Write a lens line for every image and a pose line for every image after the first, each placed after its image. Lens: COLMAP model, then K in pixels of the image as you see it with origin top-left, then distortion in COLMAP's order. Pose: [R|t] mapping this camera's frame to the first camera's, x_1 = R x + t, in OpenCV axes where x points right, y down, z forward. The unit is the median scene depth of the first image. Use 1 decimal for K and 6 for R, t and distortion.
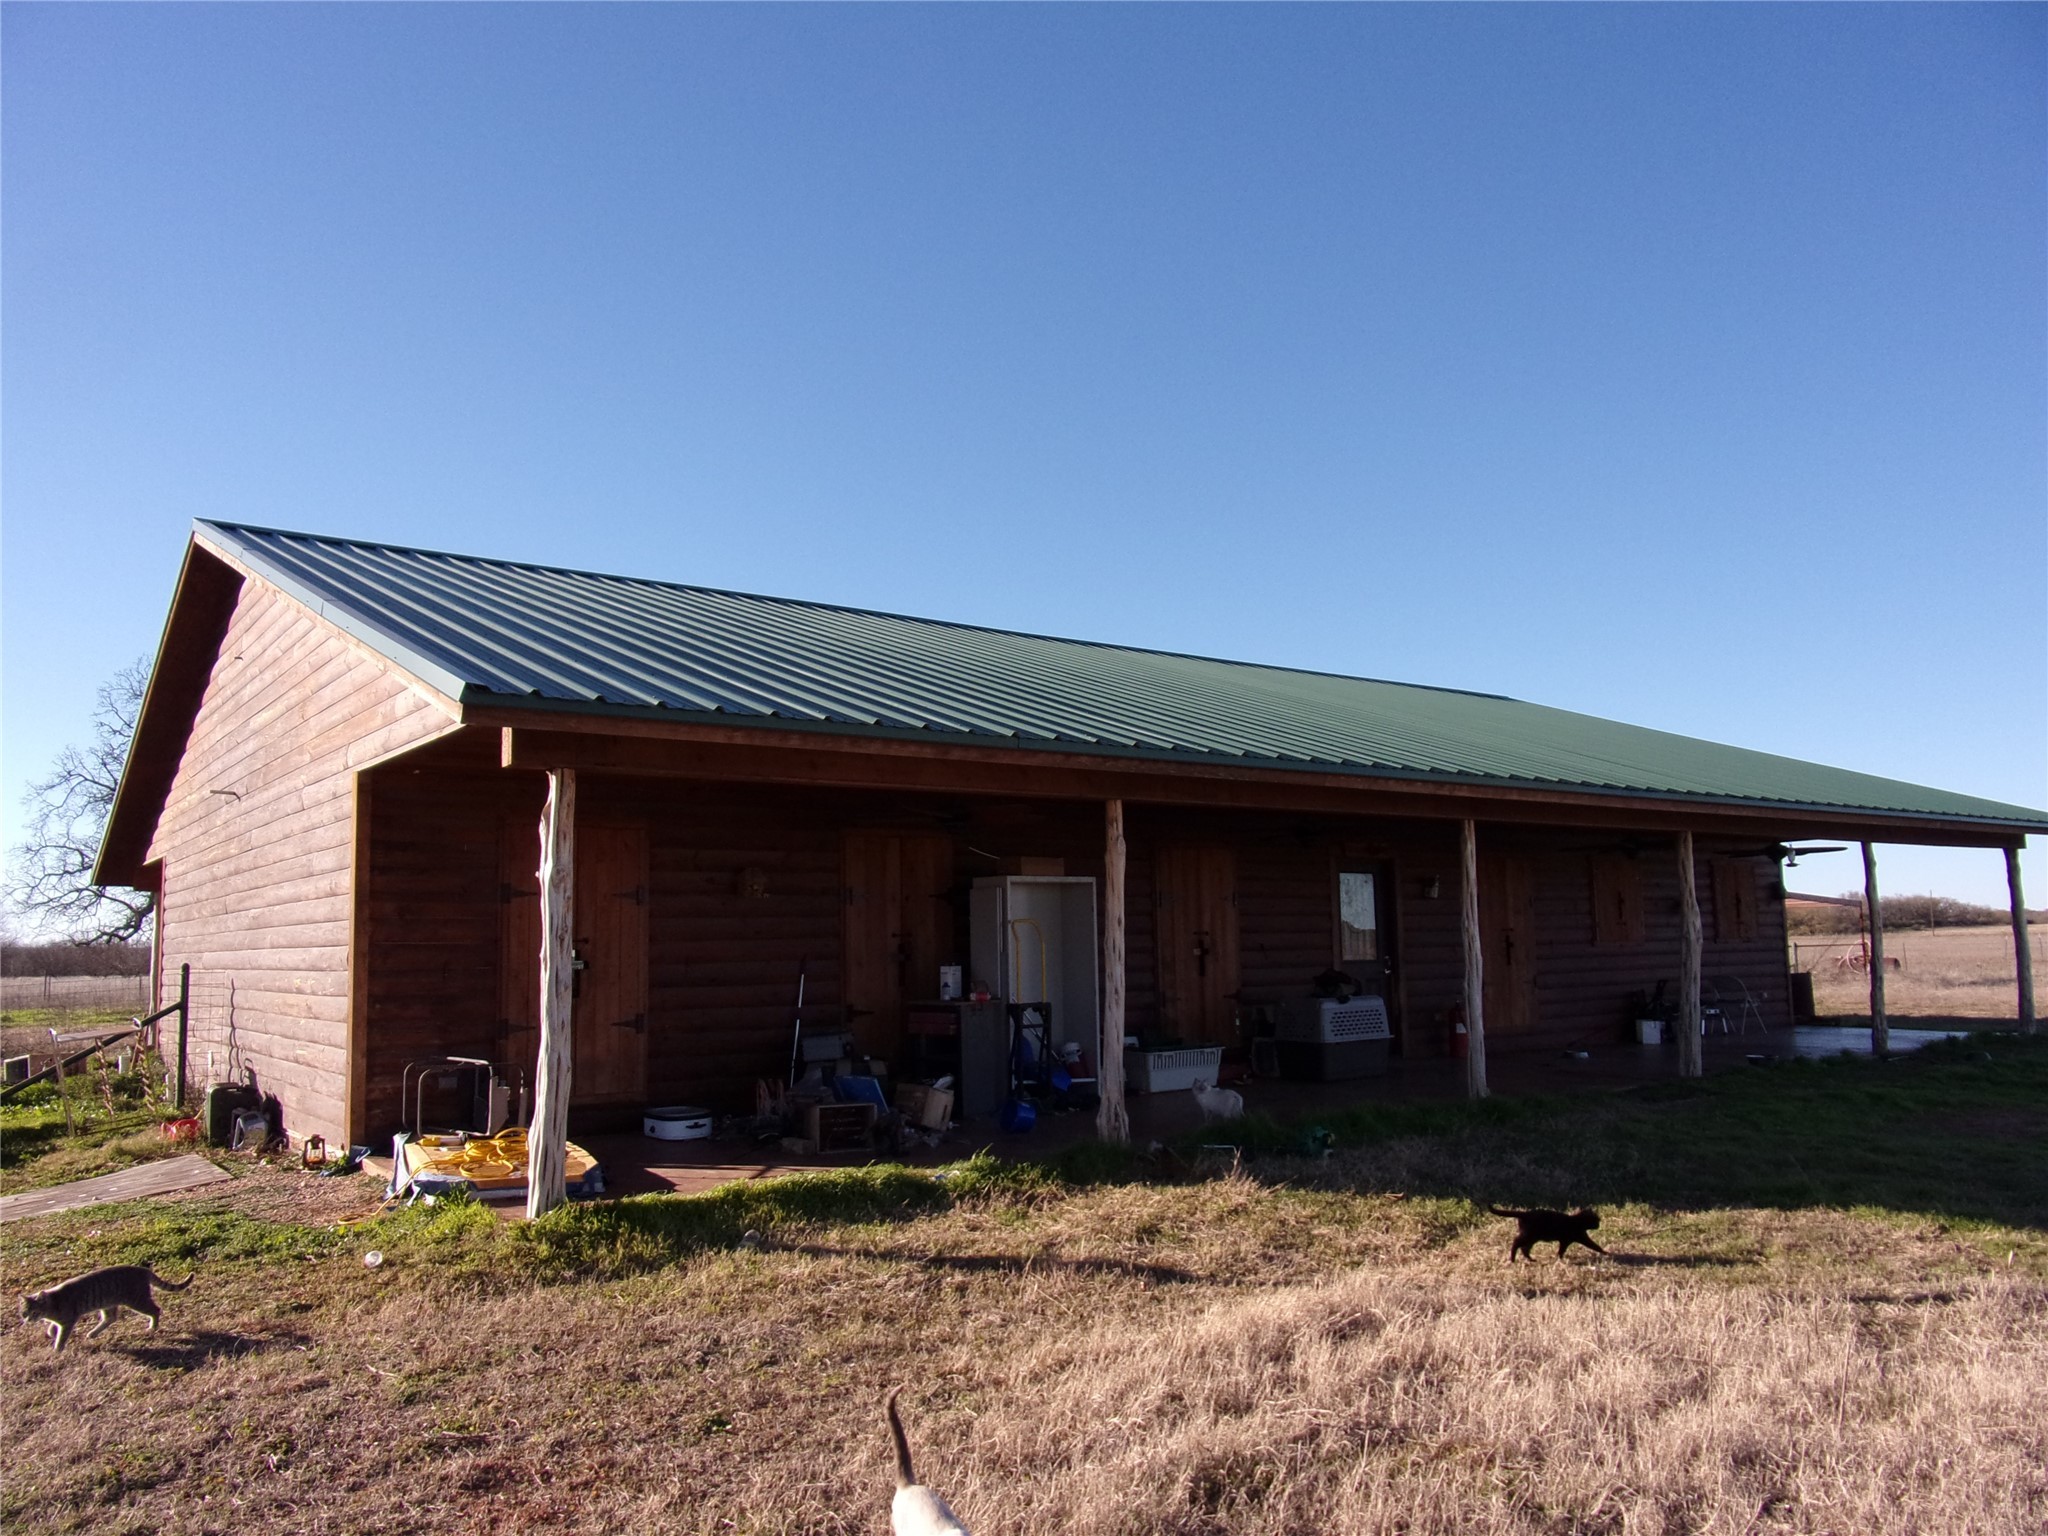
lens RADIAL K [[1503.6, 0, 1024.0], [0, 1503.6, 768.0], [0, 0, 1]] dist [-0.027303, 0.005120]
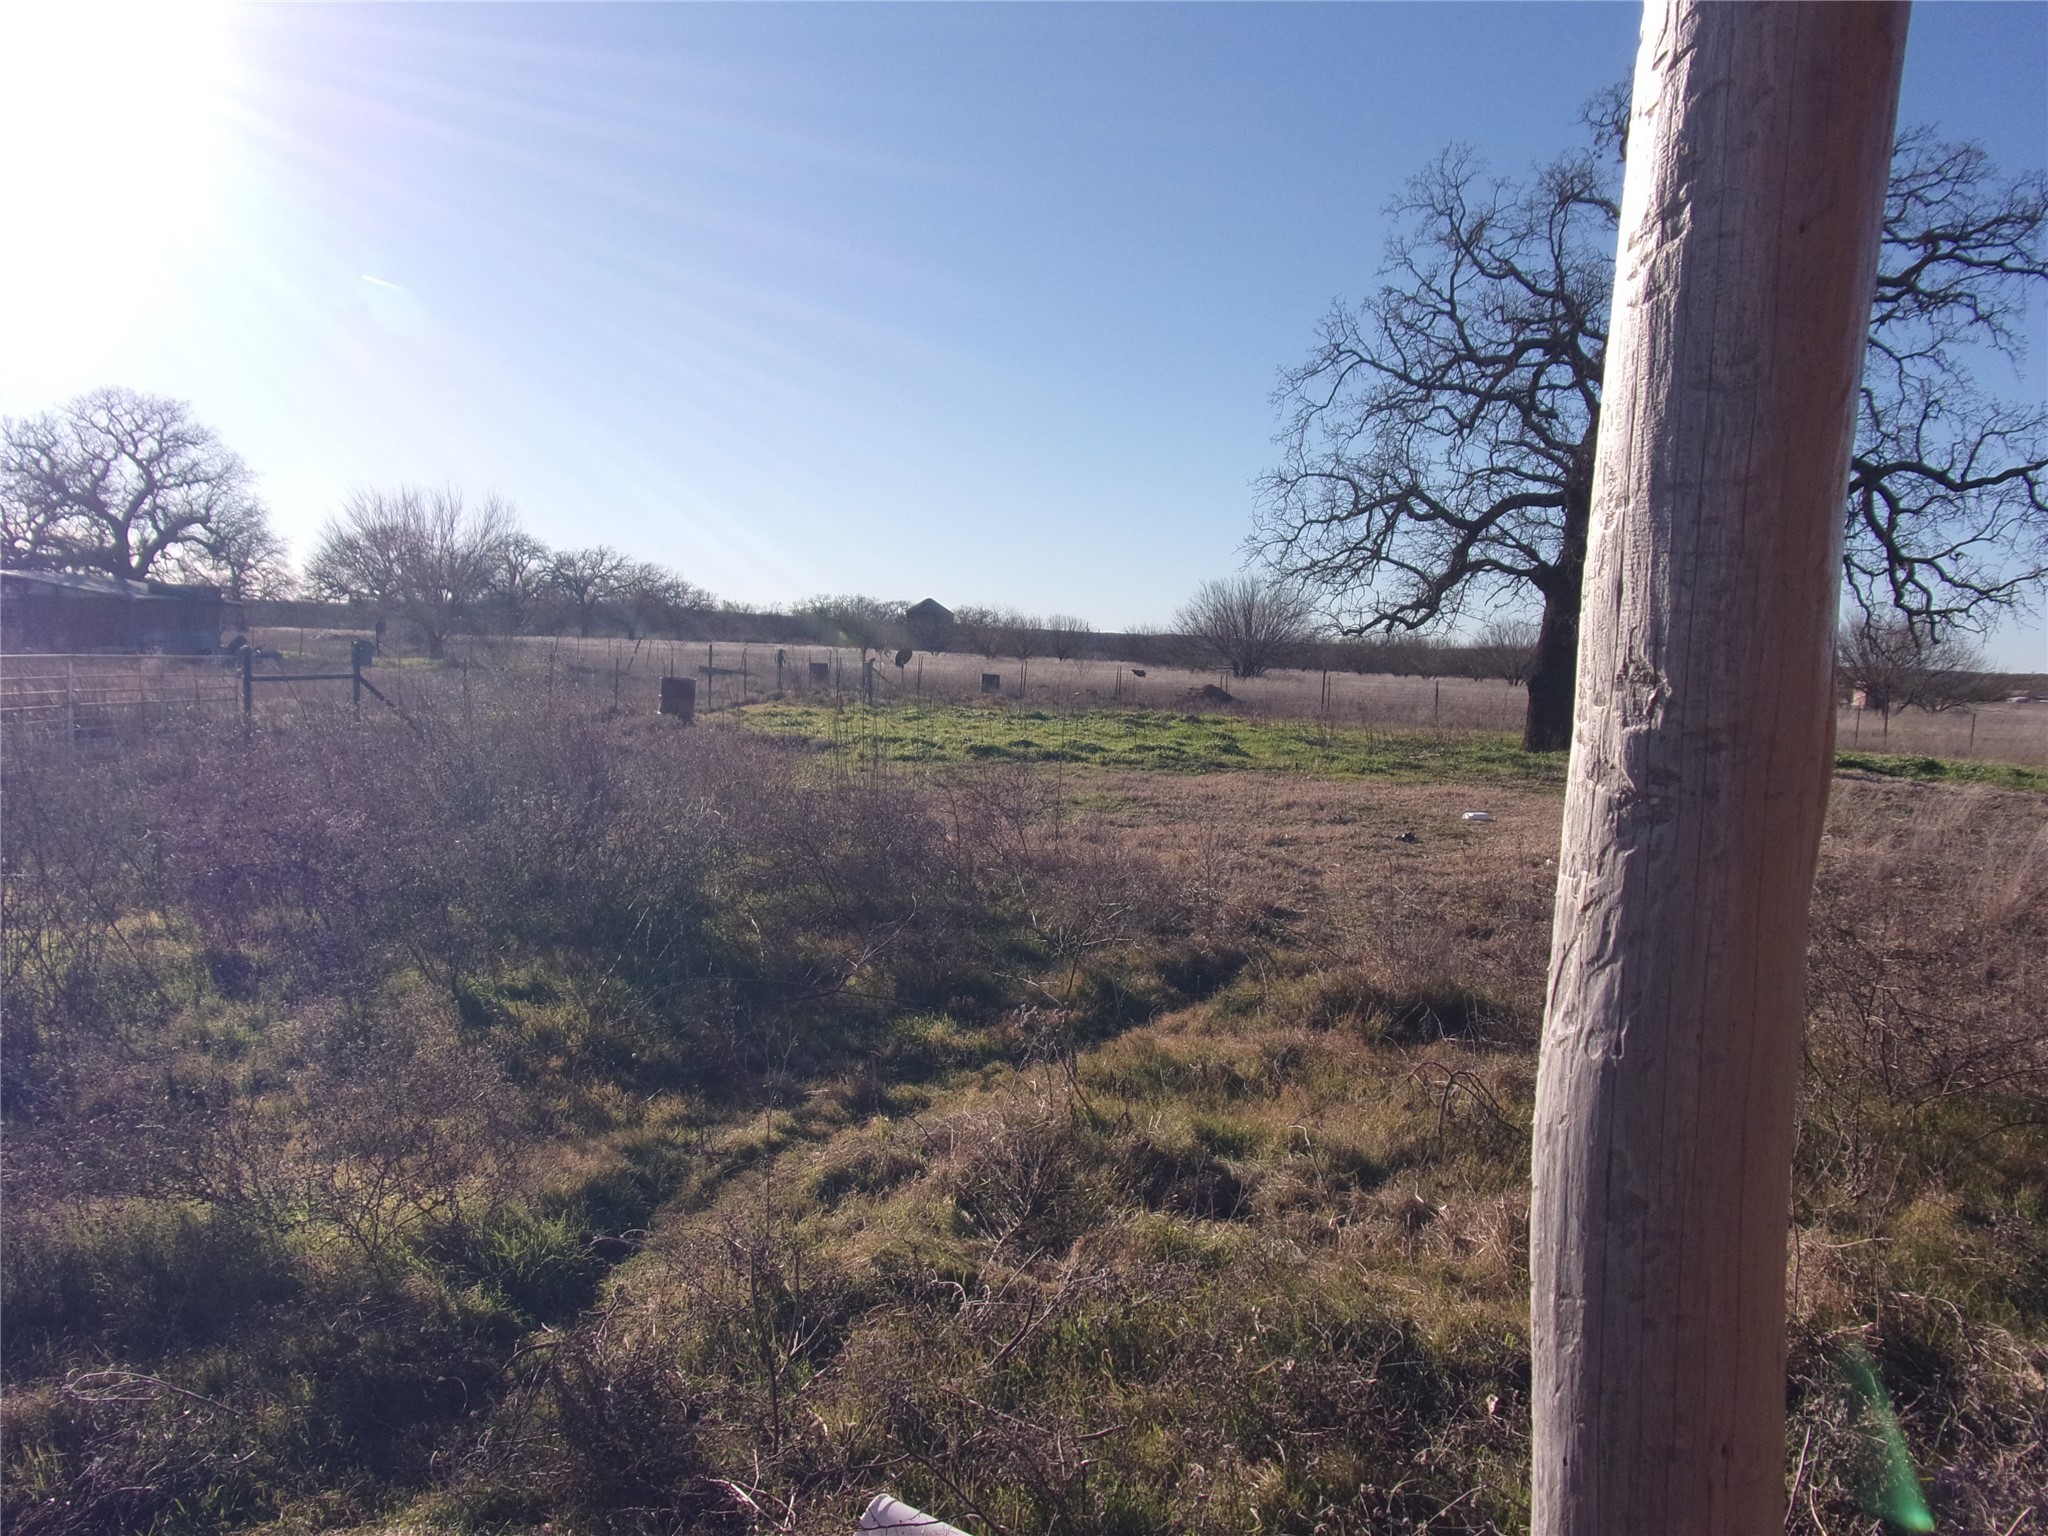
lens RADIAL K [[1540.2, 0, 1024.0], [0, 1540.2, 768.0], [0, 0, 1]] dist [0.037681, -0.072482]
pose [[0.701177, 0.106679, -0.704961, -0.862010], [0.024810, 0.984494, 0.173656, 0.190548], [0.712555, -0.139254, 0.687658, 1.449883]]
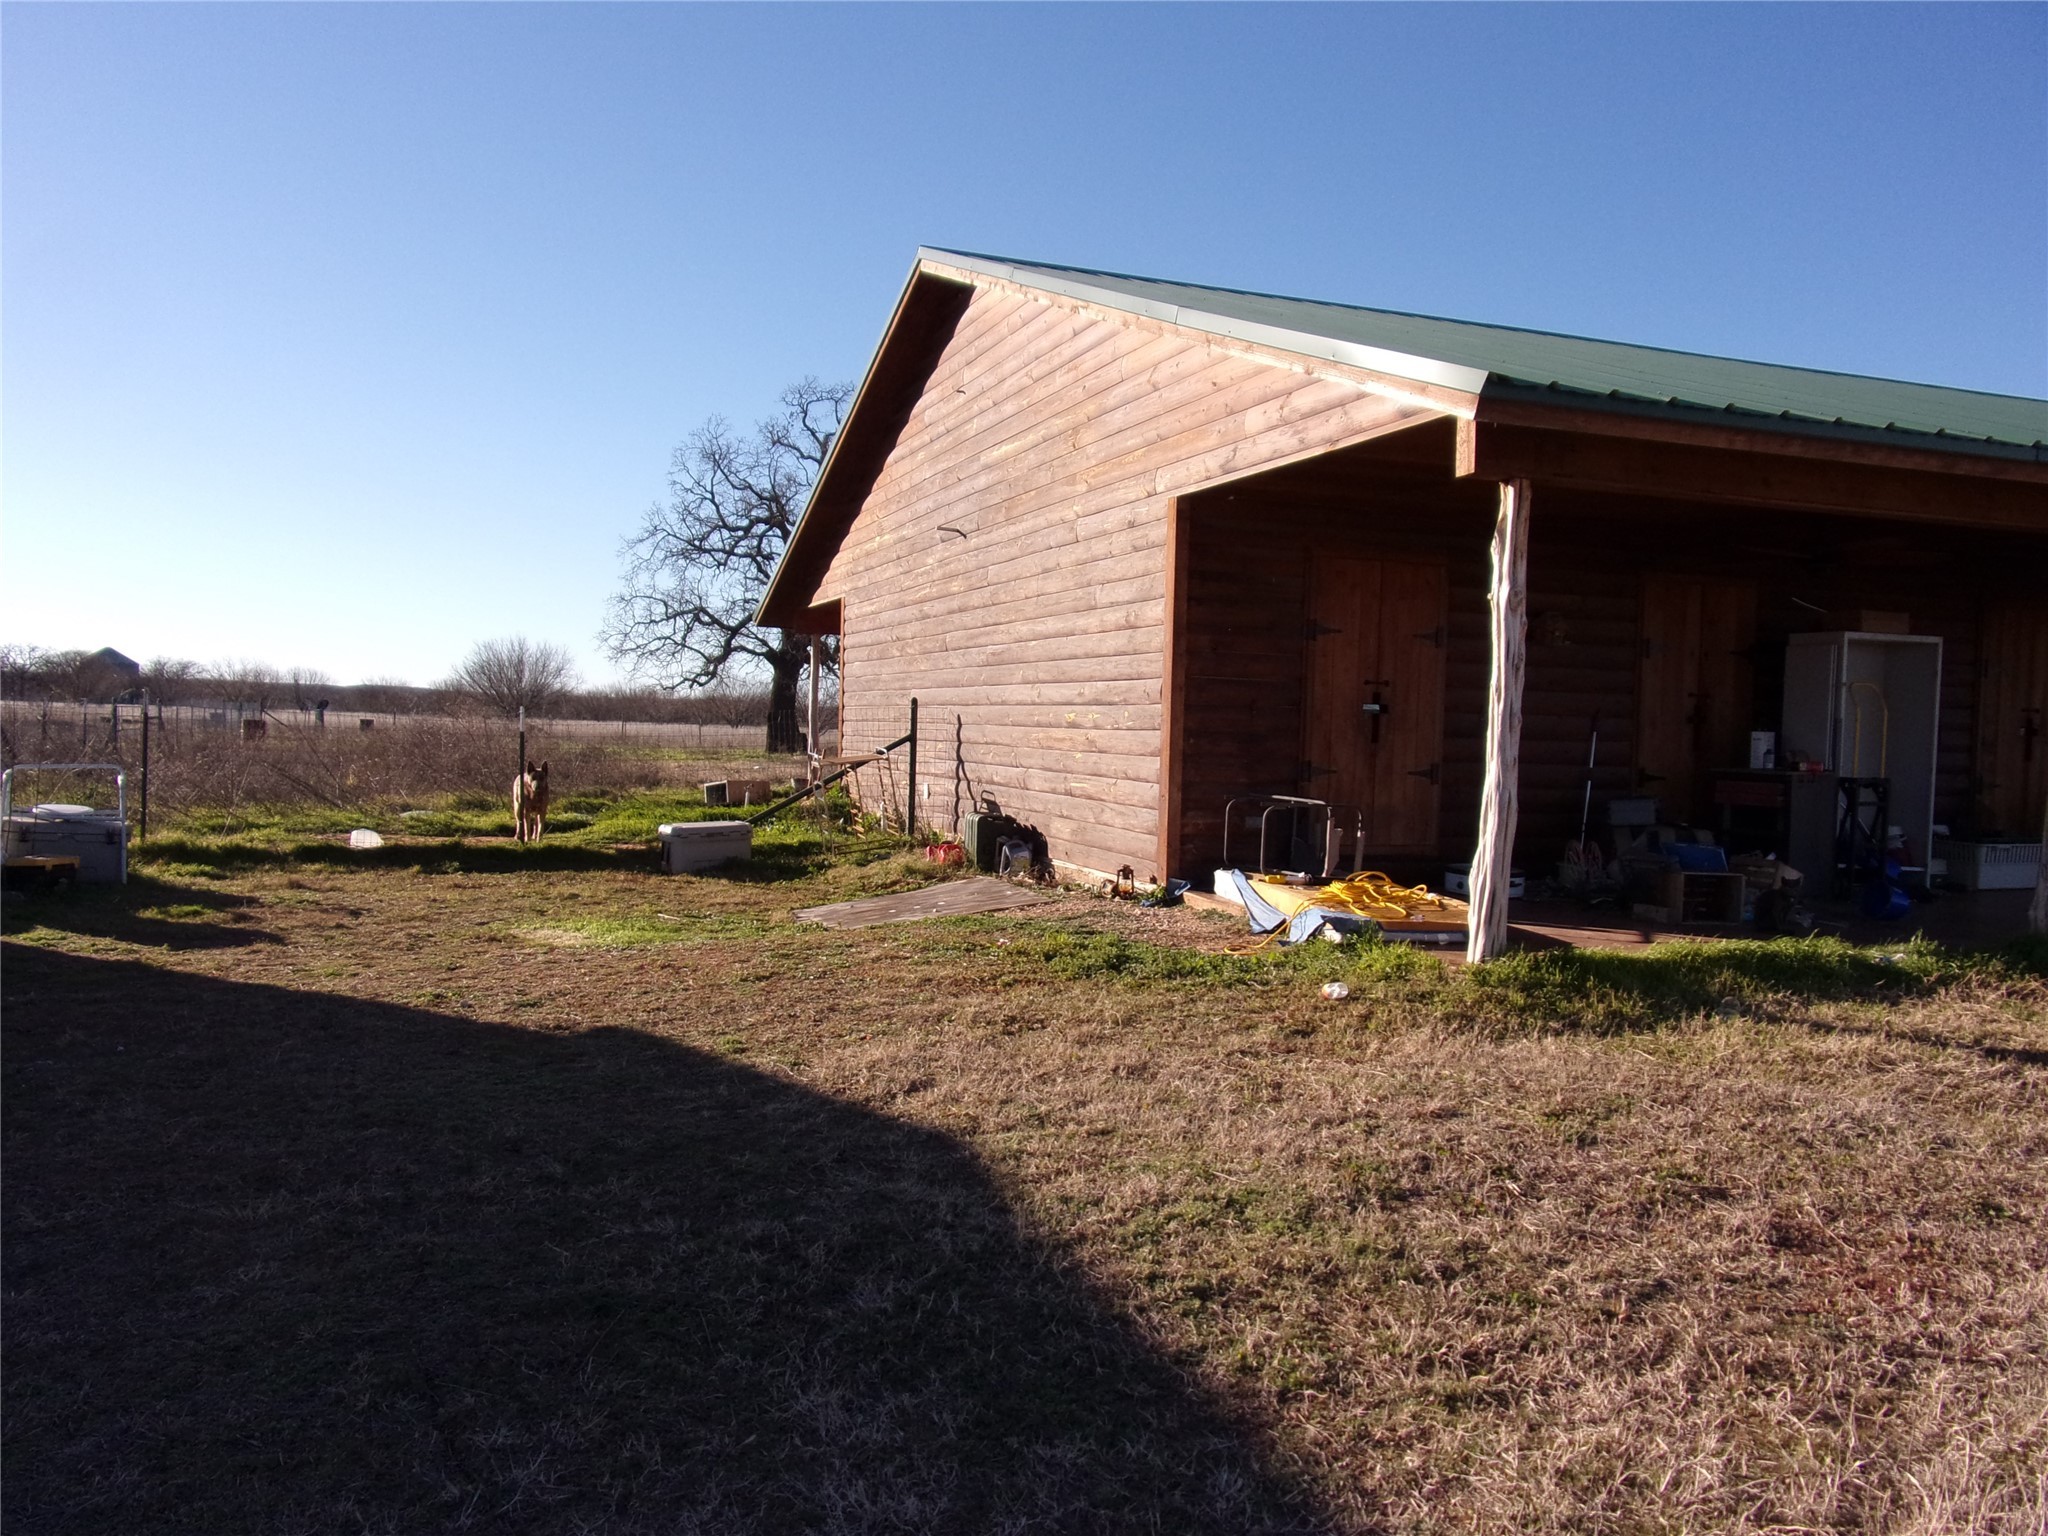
lens RADIAL K [[1540.2, 0, 1024.0], [0, 1540.2, 768.0], [0, 0, 1]] dist [0.037681, -0.072482]
pose [[0.957786, 0.054066, -0.282353, -0.213946], [-0.012691, 0.989151, 0.146355, 0.026282], [0.287203, -0.136593, 0.948081, 0.009643]]
